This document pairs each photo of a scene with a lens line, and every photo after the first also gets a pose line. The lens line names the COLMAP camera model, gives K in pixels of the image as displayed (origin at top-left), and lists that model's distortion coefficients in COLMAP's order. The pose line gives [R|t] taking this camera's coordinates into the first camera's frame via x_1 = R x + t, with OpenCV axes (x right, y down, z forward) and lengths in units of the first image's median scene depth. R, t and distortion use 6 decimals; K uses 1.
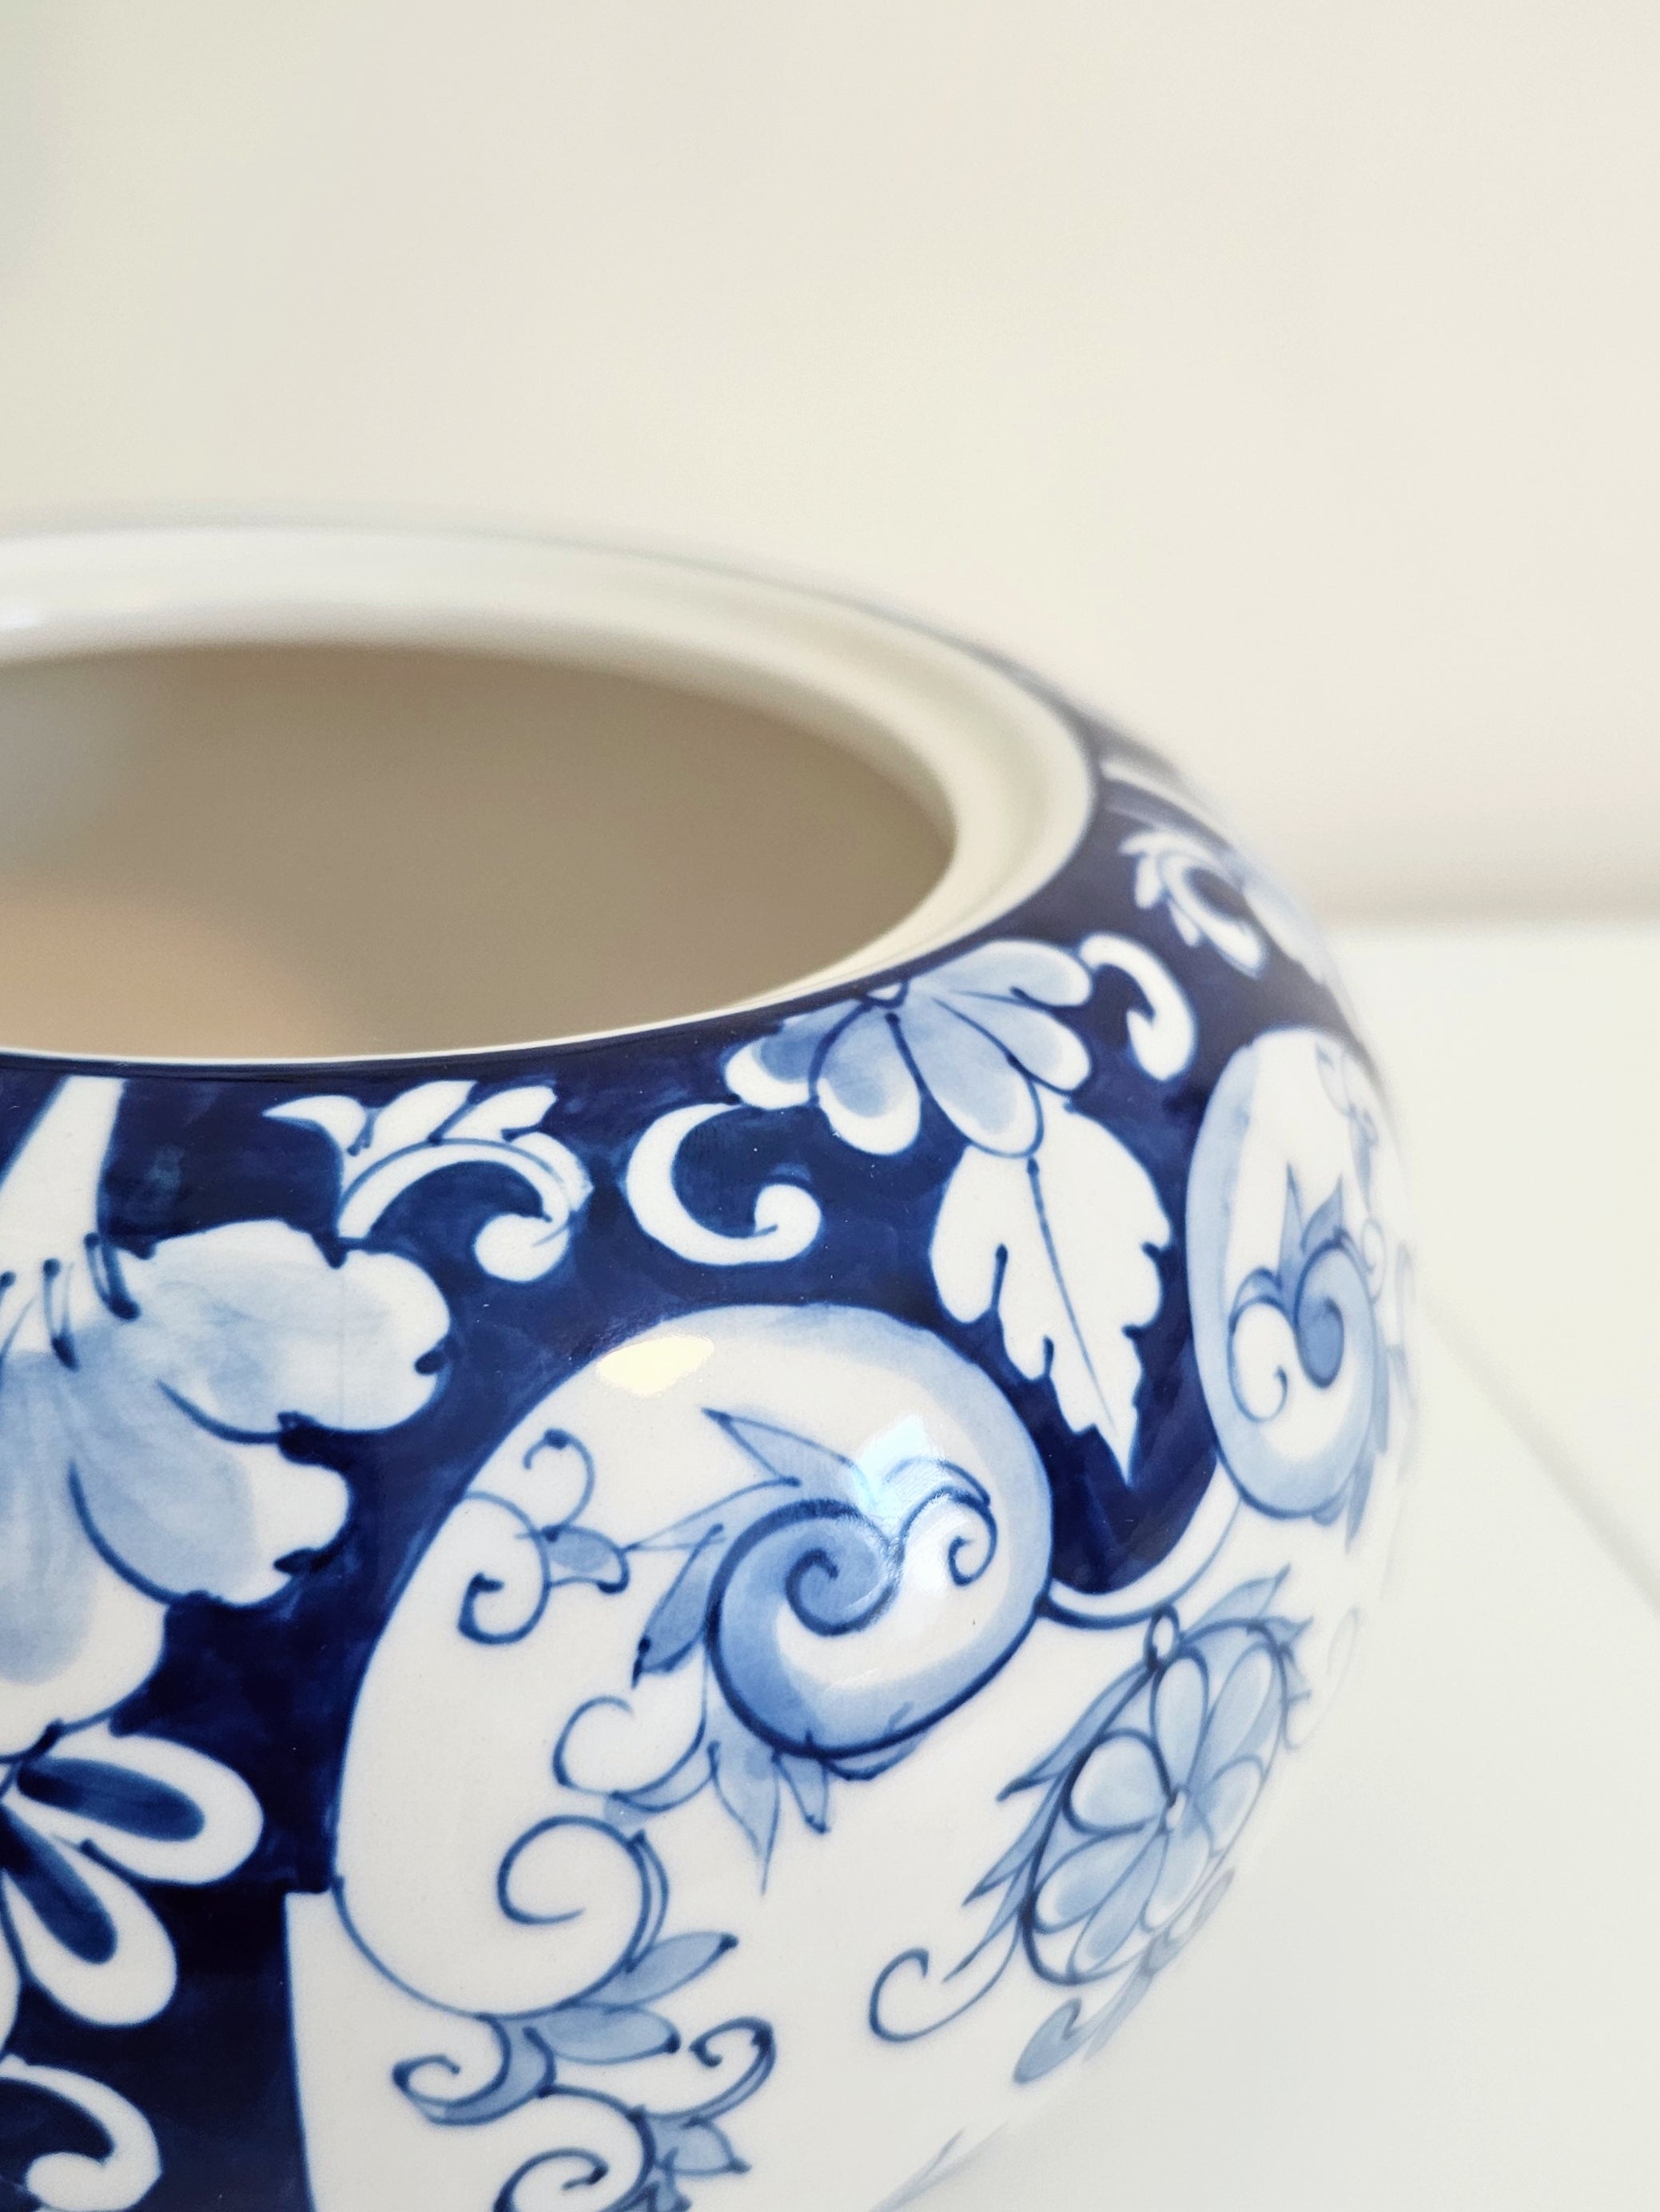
lens RADIAL K [[2298.6, 0, 831.8], [0, 2298.6, 1119.2], [0, 0, 1]] dist [-0.003393, 0.000000]
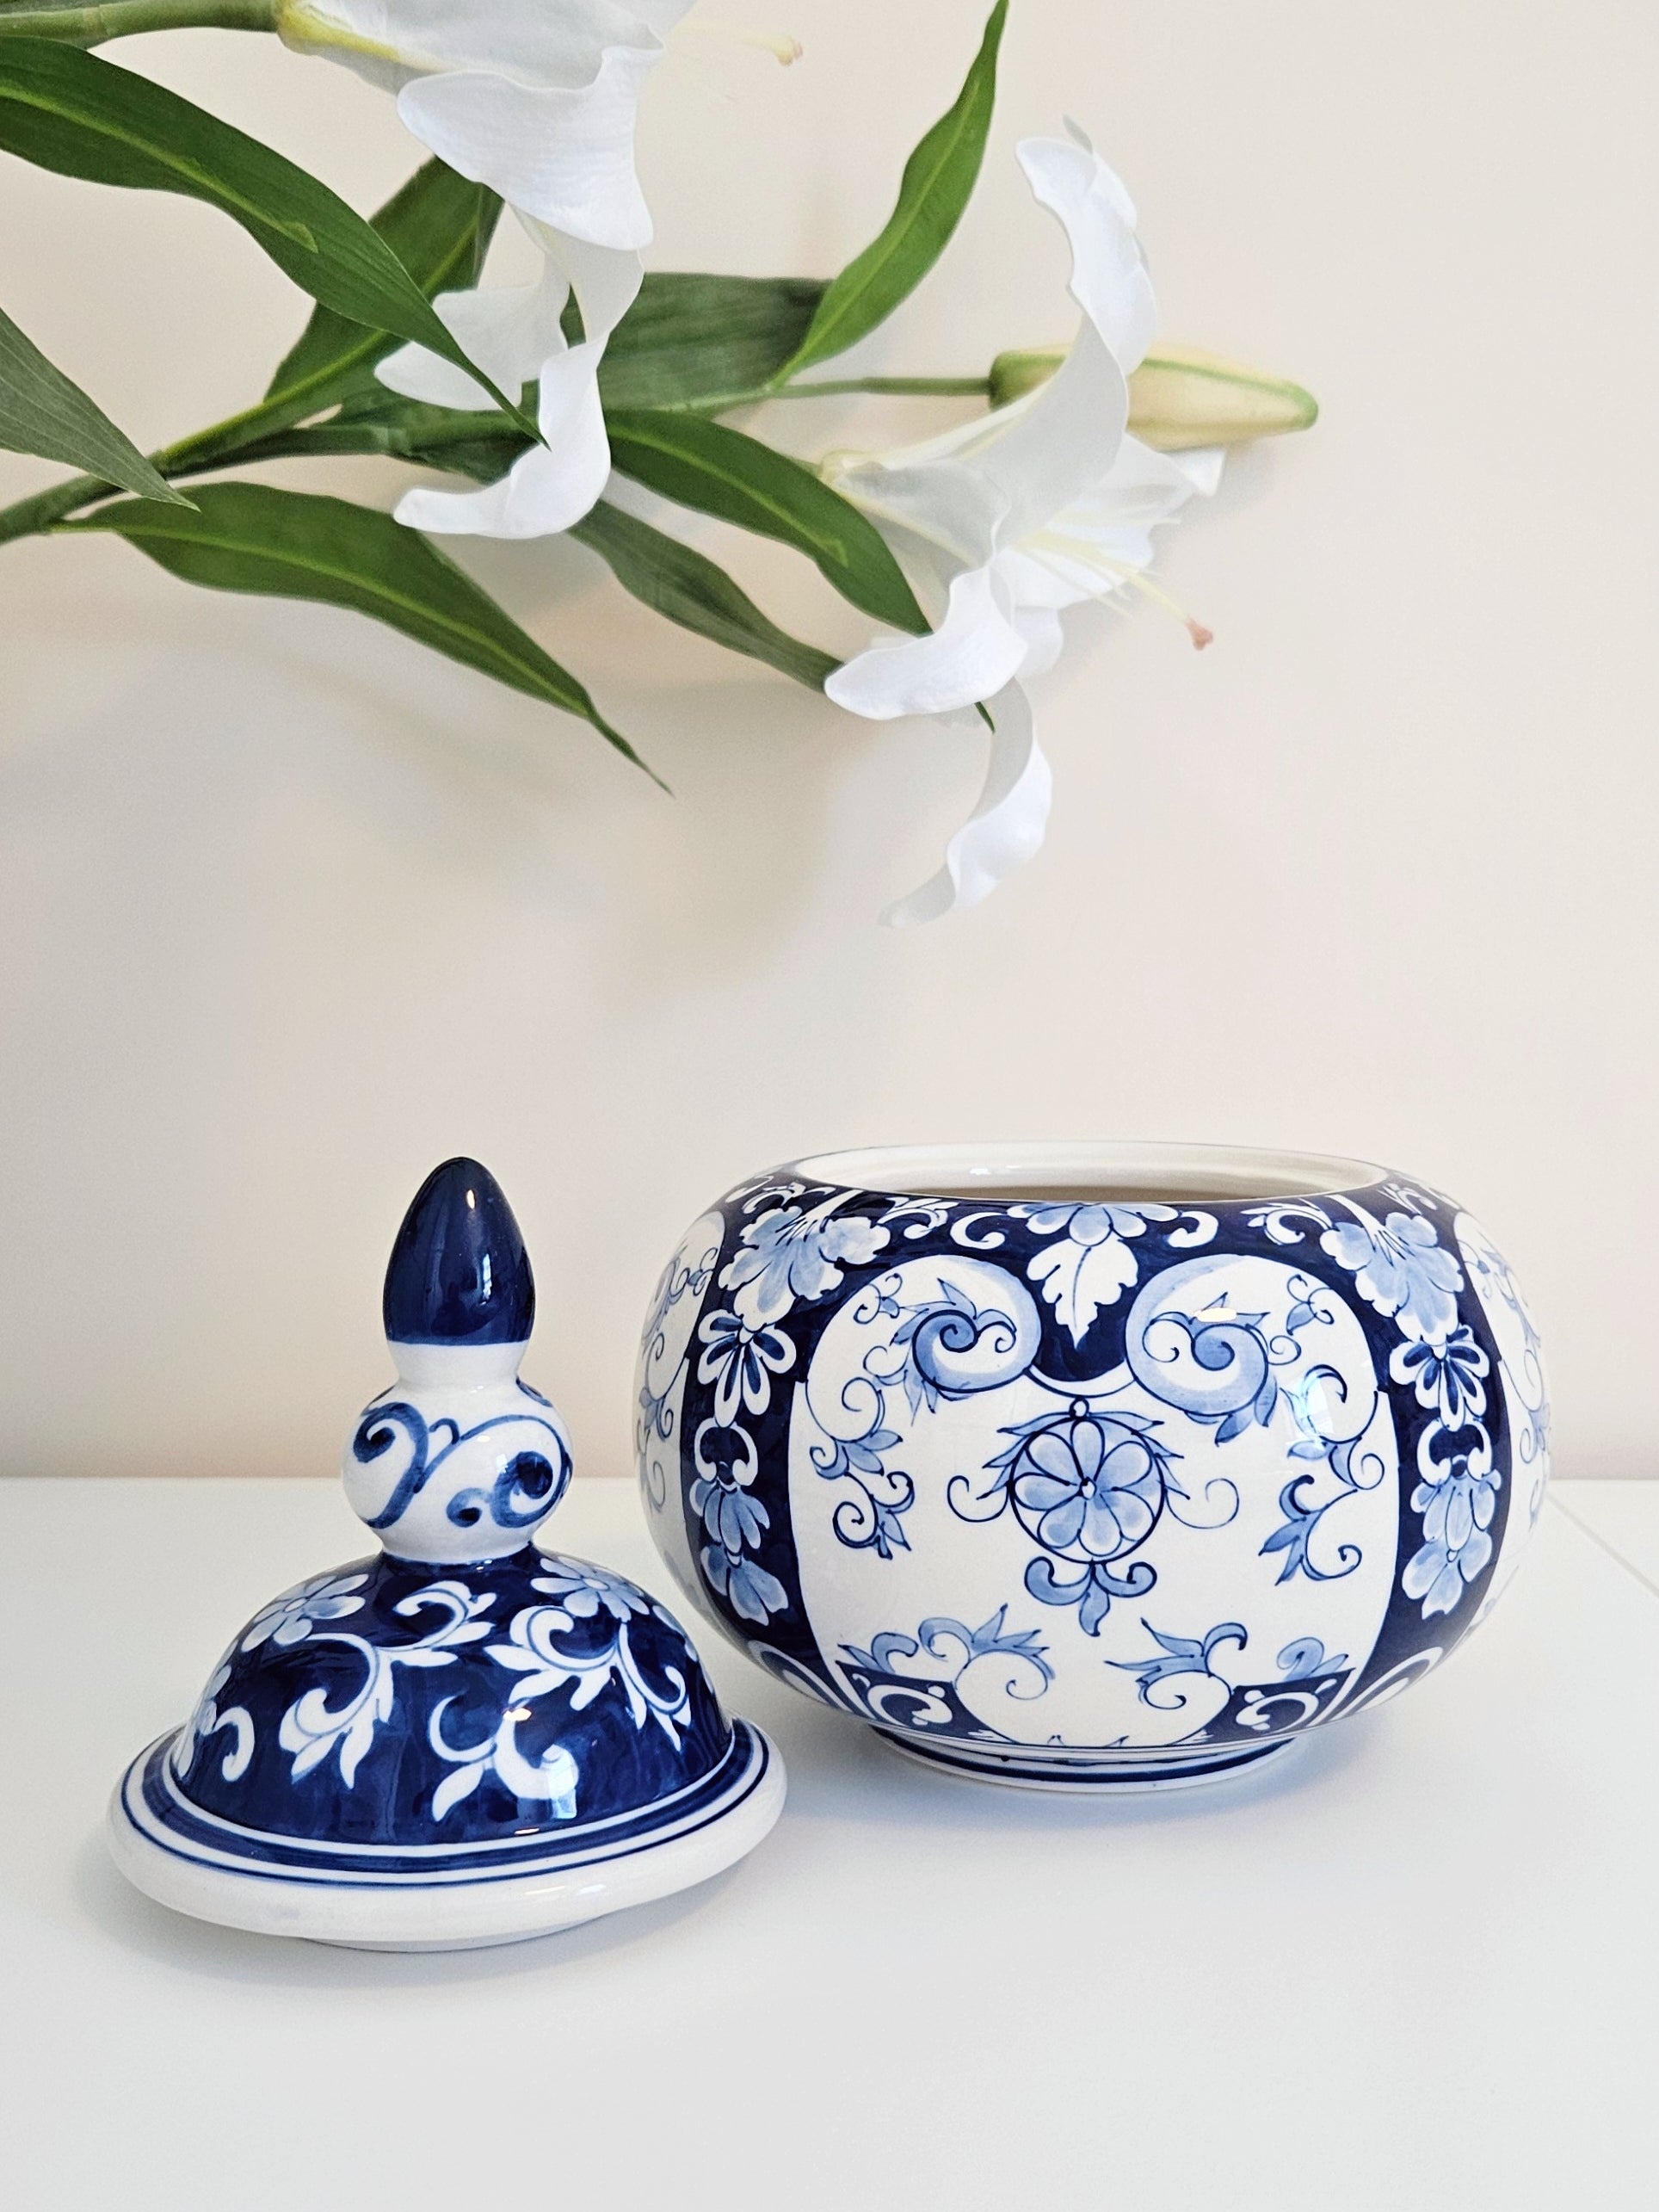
lens RADIAL K [[2543.3, 0, 830.1], [0, 2543.3, 1121.9], [0, 0, 1]] dist [-0.022387, 0.000000]
pose [[0.638724, -0.002005, -0.769434, 2.652500], [-0.321636, 0.907741, -0.269362, 0.953794], [0.698987, 0.419526, 0.579151, -1.324355]]
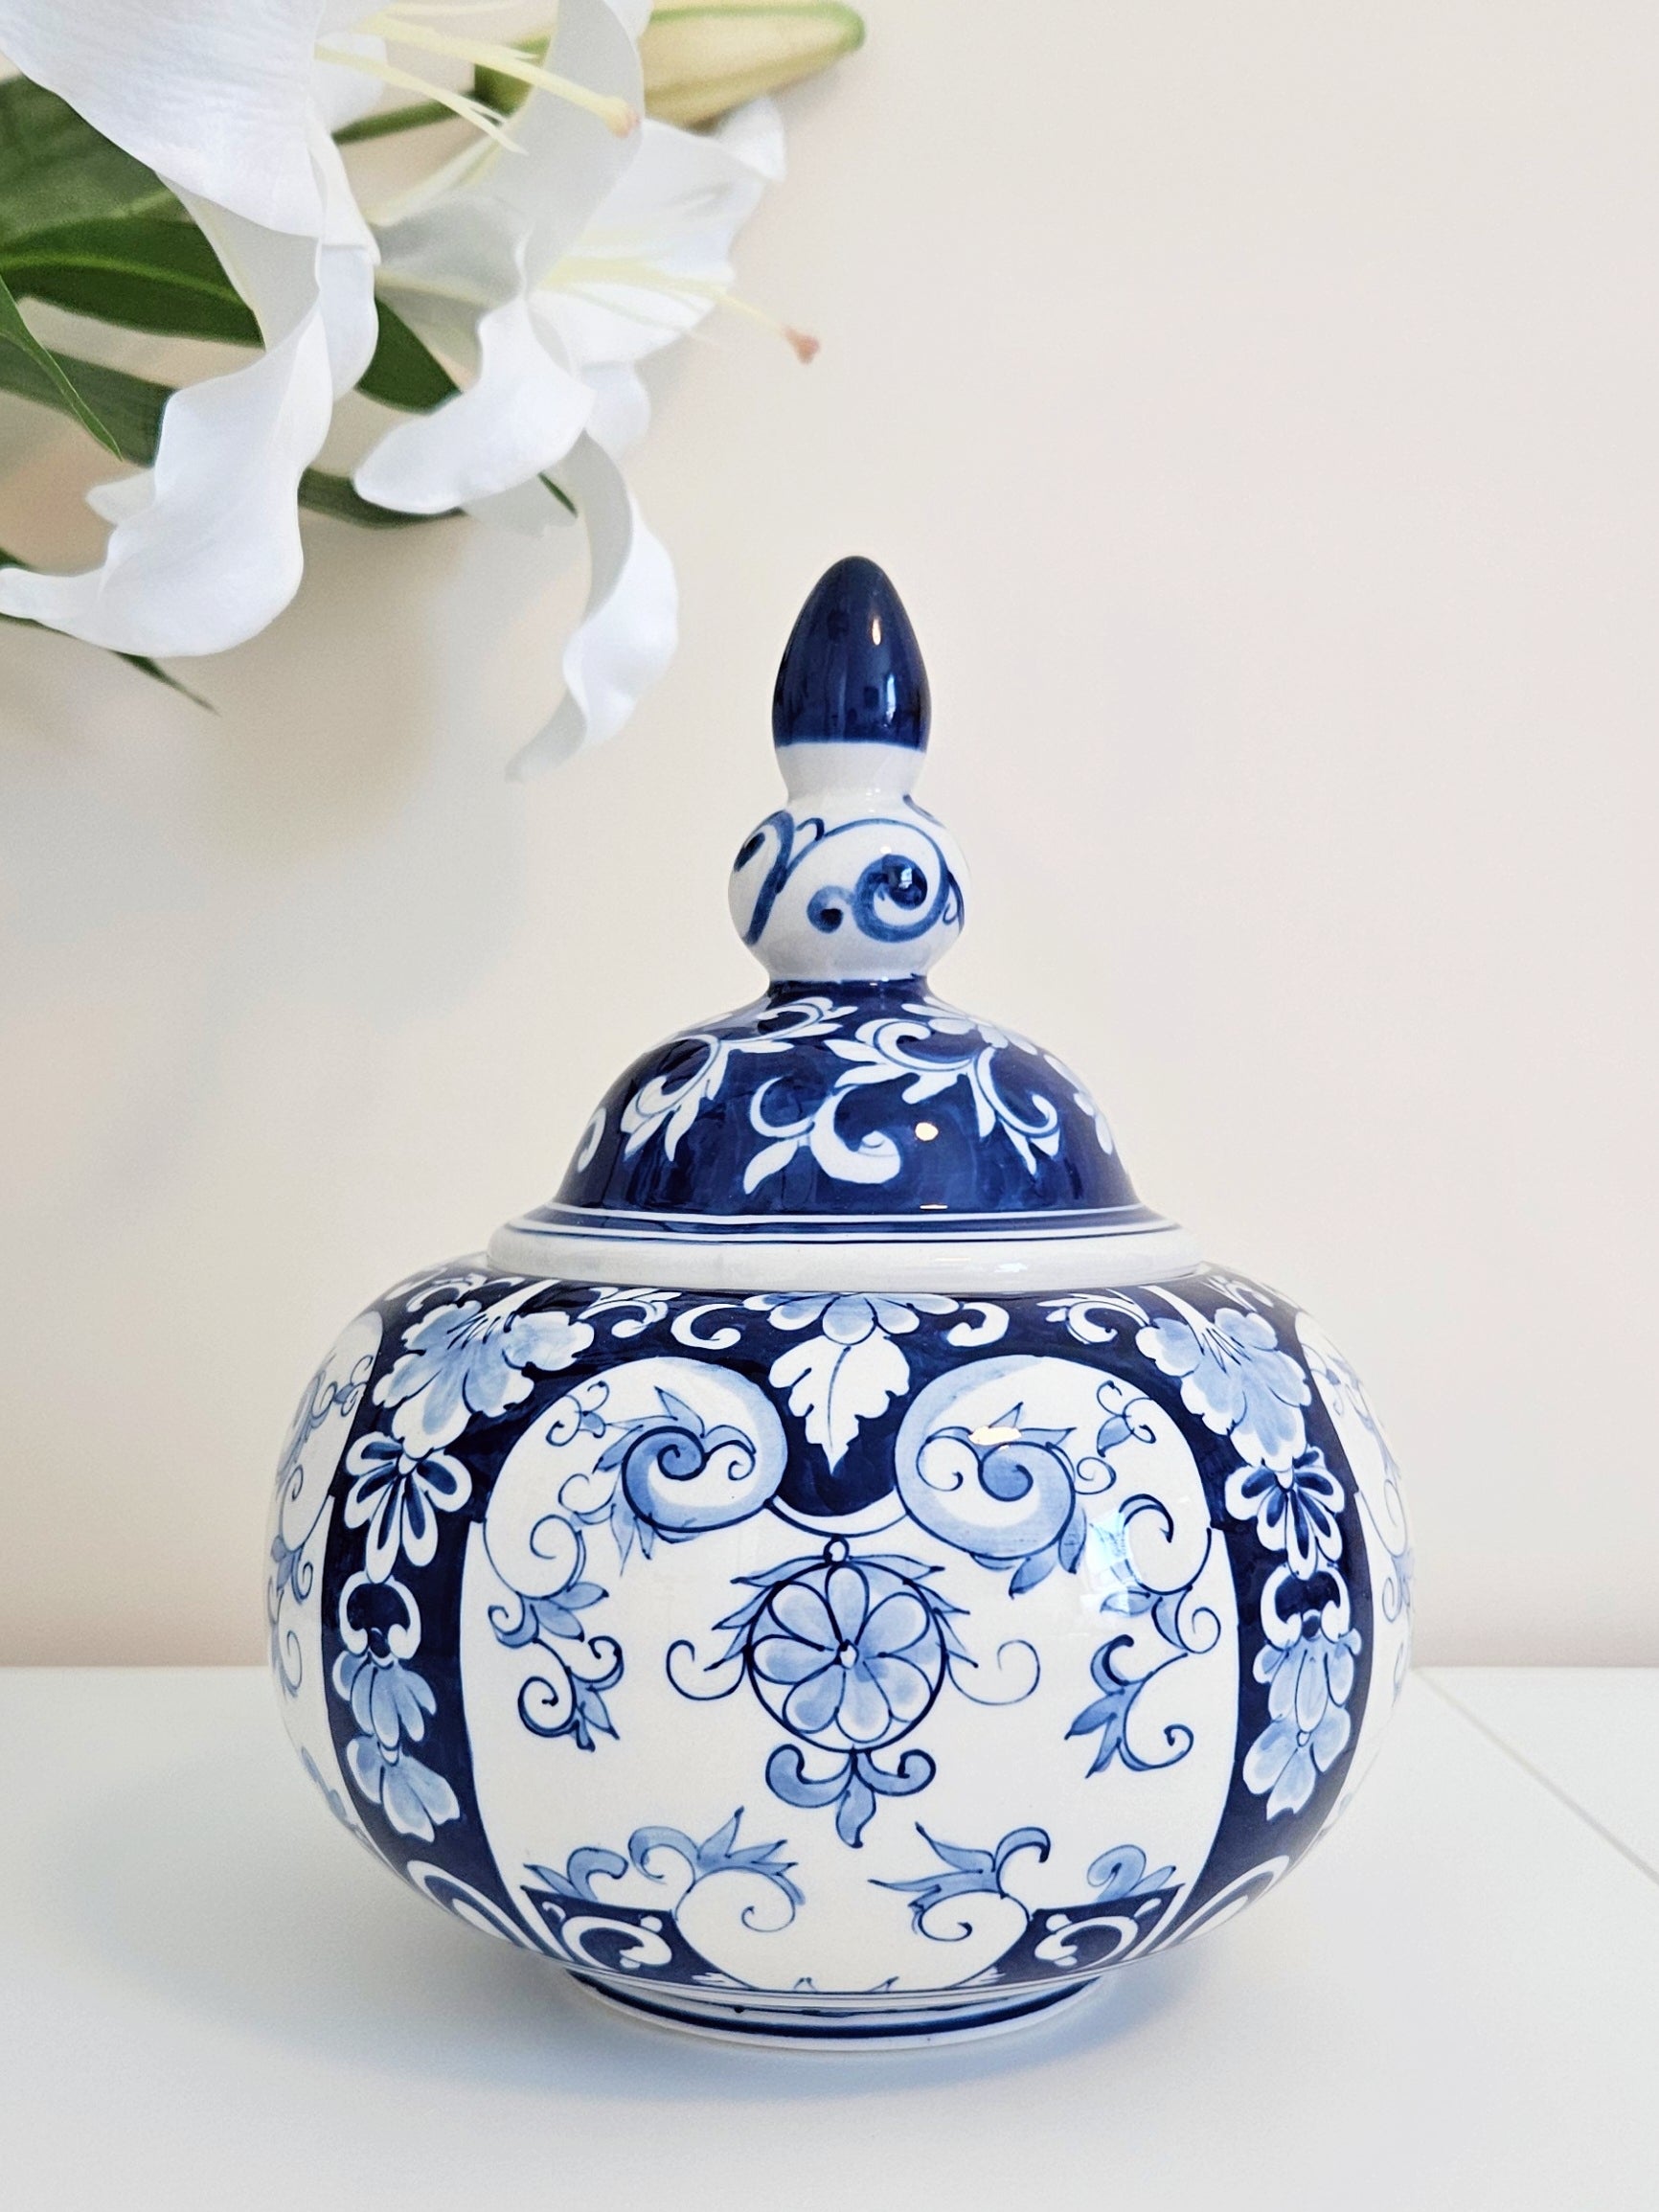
lens RADIAL K [[2828.2, 0, 779.9], [0, 2828.2, 1126.9], [0, 0, 1]] dist [-0.018849, 0.000000]
pose [[0.705663, -0.041615, -0.707325, 2.293321], [-0.297299, 0.888757, -0.348891, 0.929229], [0.643159, 0.456486, 0.614790, -0.997717]]
